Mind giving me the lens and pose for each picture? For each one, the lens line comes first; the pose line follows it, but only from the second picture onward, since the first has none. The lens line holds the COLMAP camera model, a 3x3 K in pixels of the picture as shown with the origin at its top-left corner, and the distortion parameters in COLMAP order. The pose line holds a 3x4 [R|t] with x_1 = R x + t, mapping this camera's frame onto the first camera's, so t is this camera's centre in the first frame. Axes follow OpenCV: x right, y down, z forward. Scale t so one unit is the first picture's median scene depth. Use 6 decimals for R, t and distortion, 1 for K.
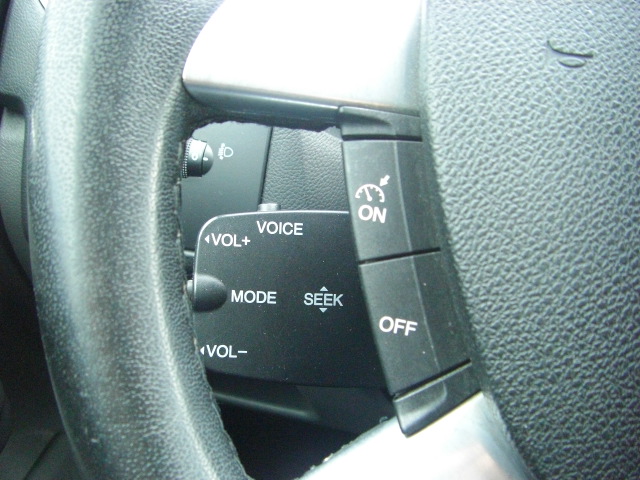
lens RADIAL K [[723.0, 0, 301.9], [0, 723.0, 272.3], [0, 0, 1]] dist [-0.200226, 0.156417]
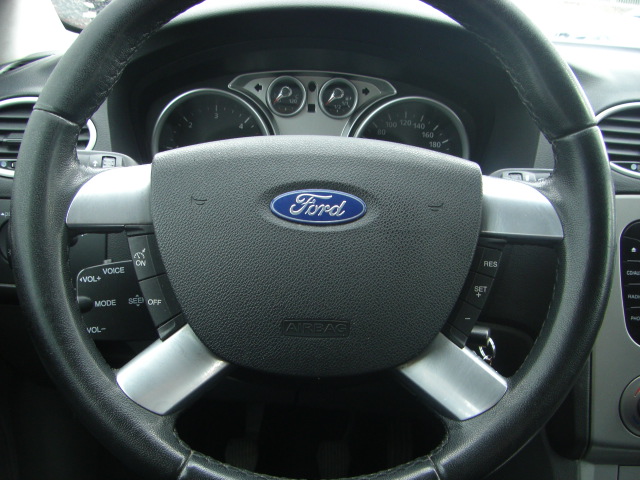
lens RADIAL K [[723.0, 0, 301.9], [0, 723.0, 272.3], [0, 0, 1]] dist [-0.200226, 0.156417]
pose [[0.976188, -0.124968, 0.177314, 0.190682], [0.130180, 0.991327, -0.018023, 0.075962], [-0.173524, 0.040677, 0.983989, -1.636128]]
